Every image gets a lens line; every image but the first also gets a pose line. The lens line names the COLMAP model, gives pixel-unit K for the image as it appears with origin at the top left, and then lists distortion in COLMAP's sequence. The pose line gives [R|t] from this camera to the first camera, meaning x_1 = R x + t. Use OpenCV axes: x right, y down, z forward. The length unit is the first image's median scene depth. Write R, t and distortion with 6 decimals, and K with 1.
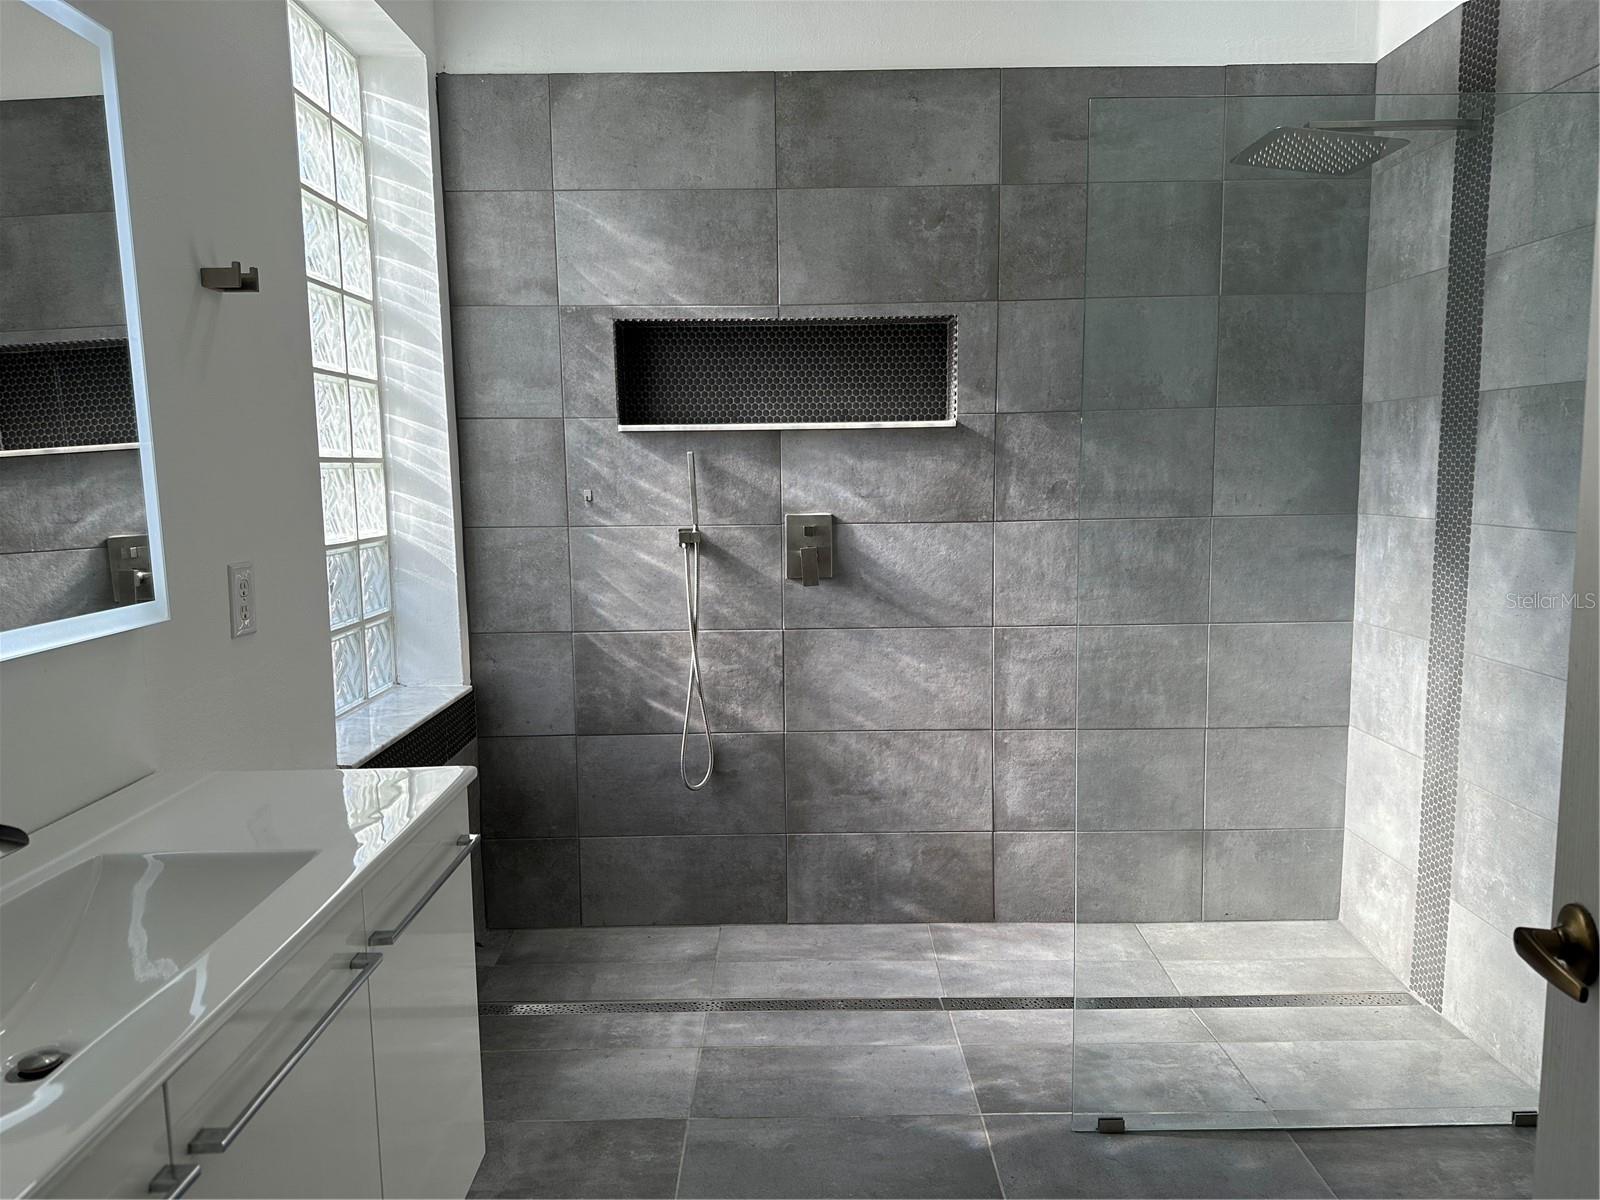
lens RADIAL K [[1094.7, 0, 800.0], [0, 1094.7, 600.0], [0, 0, 1]] dist [0.001996, 0.000534]
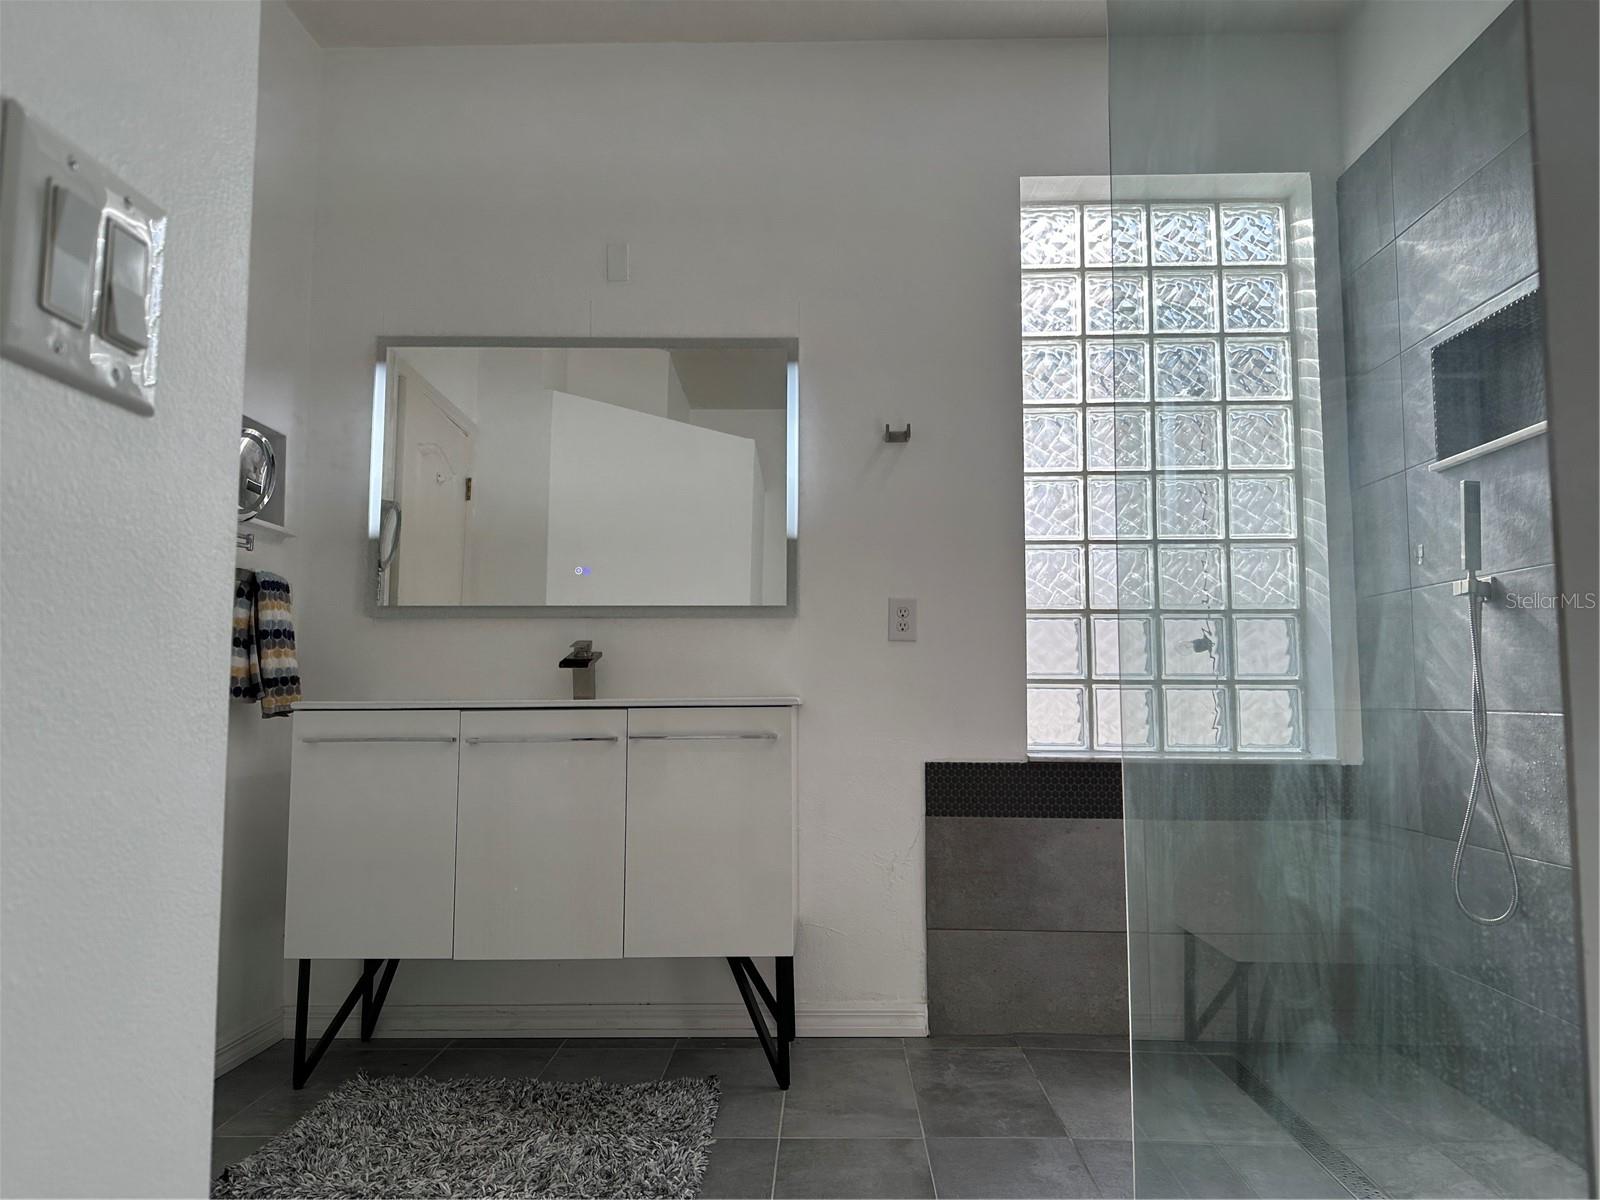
lens RADIAL K [[1094.7, 0, 800.0], [0, 1094.7, 600.0], [0, 0, 1]] dist [0.001996, 0.000534]
pose [[-0.026504, -0.086807, -0.995872, 0.731174], [-0.111606, 0.990251, -0.083347, 0.078374], [0.993399, 0.108936, -0.035934, 0.578136]]
